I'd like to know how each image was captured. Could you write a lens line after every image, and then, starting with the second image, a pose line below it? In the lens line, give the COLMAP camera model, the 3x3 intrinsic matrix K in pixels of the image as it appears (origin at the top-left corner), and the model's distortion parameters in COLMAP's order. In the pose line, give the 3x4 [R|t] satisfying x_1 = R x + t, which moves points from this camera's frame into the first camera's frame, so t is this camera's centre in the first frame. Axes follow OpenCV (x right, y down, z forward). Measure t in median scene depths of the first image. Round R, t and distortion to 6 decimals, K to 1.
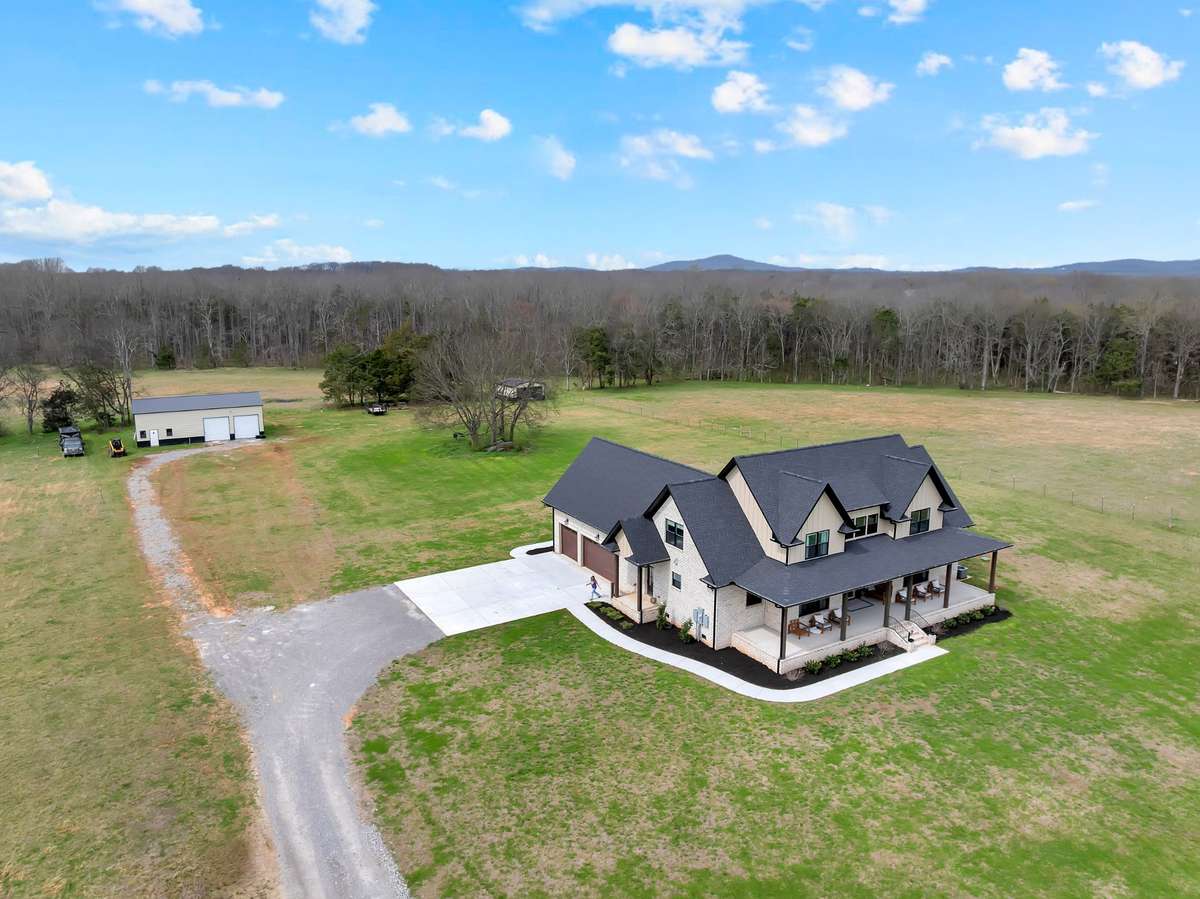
lens RADIAL K [[829.6, 0, 600.0], [0, 829.6, 449.5], [0, 0, 1]] dist [-0.056674, 0.026927]
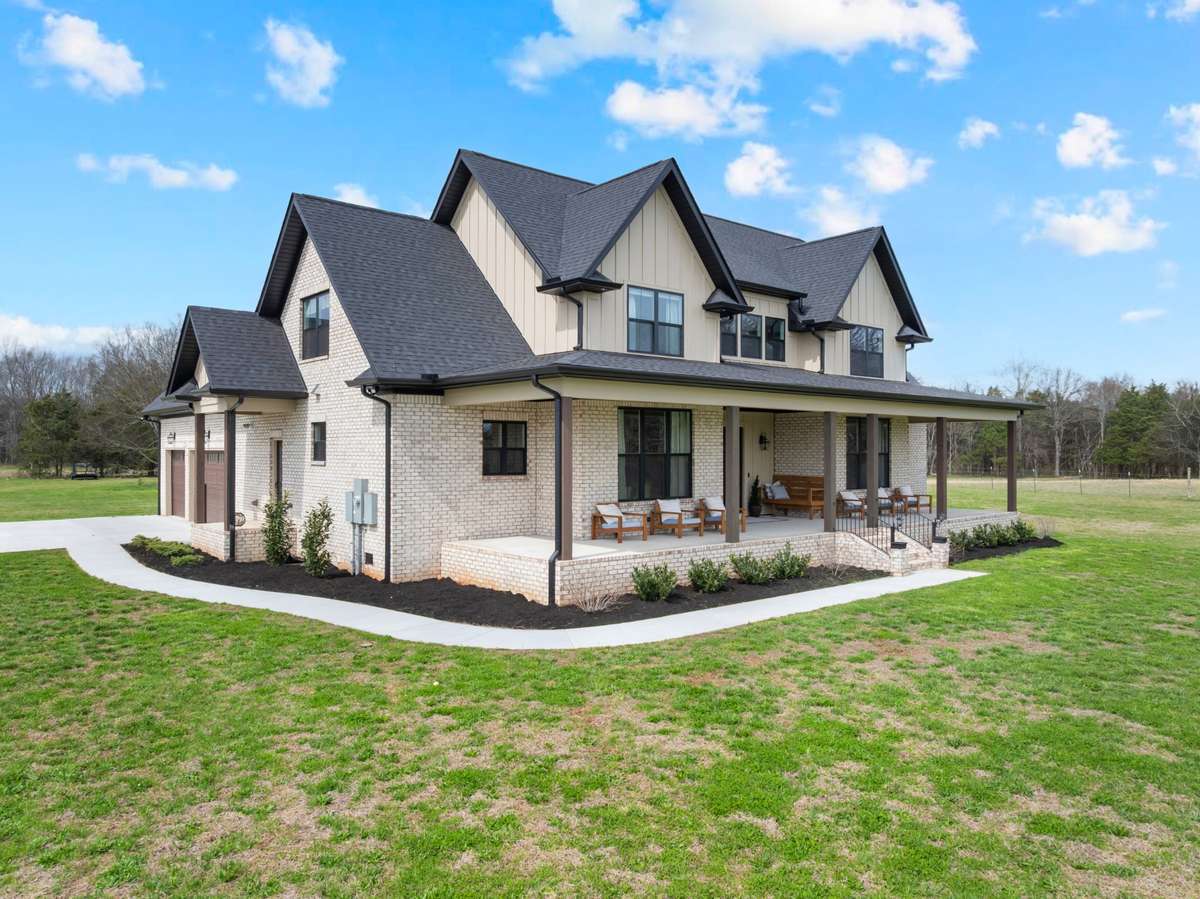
lens RADIAL K [[829.6, 0, 600.0], [0, 829.6, 449.5], [0, 0, 1]] dist [-0.056674, 0.026927]
pose [[0.986349, 0.004032, 0.164616, 0.172153], [0.030604, 0.977793, -0.207328, 0.266734], [-0.161797, 0.209535, 0.964322, 0.634737]]
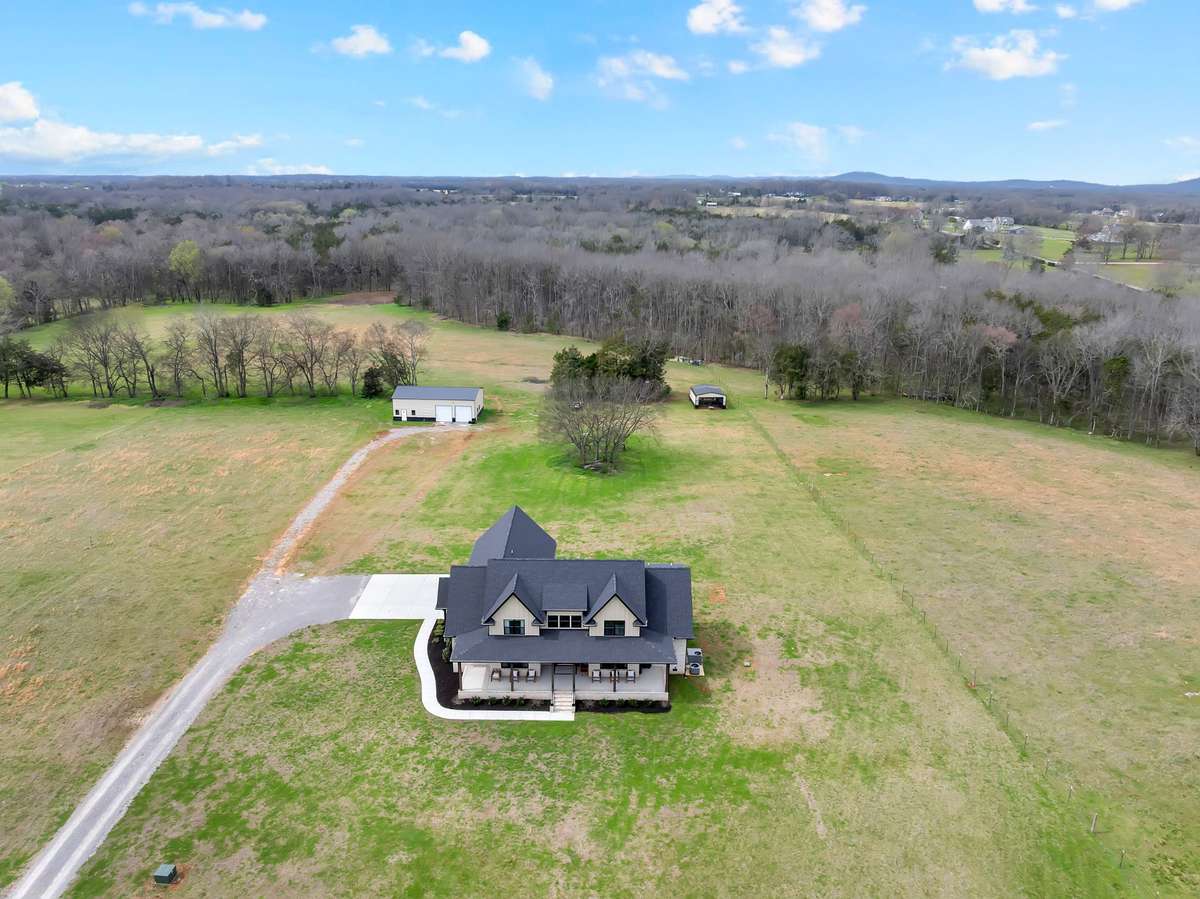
lens RADIAL K [[829.6, 0, 600.0], [0, 829.6, 449.5], [0, 0, 1]] dist [-0.056674, 0.026927]
pose [[0.860088, 0.162622, -0.483531, 1.112186], [-0.113300, 0.985051, 0.129759, -0.434194], [0.497404, -0.056820, 0.865656, -0.233227]]
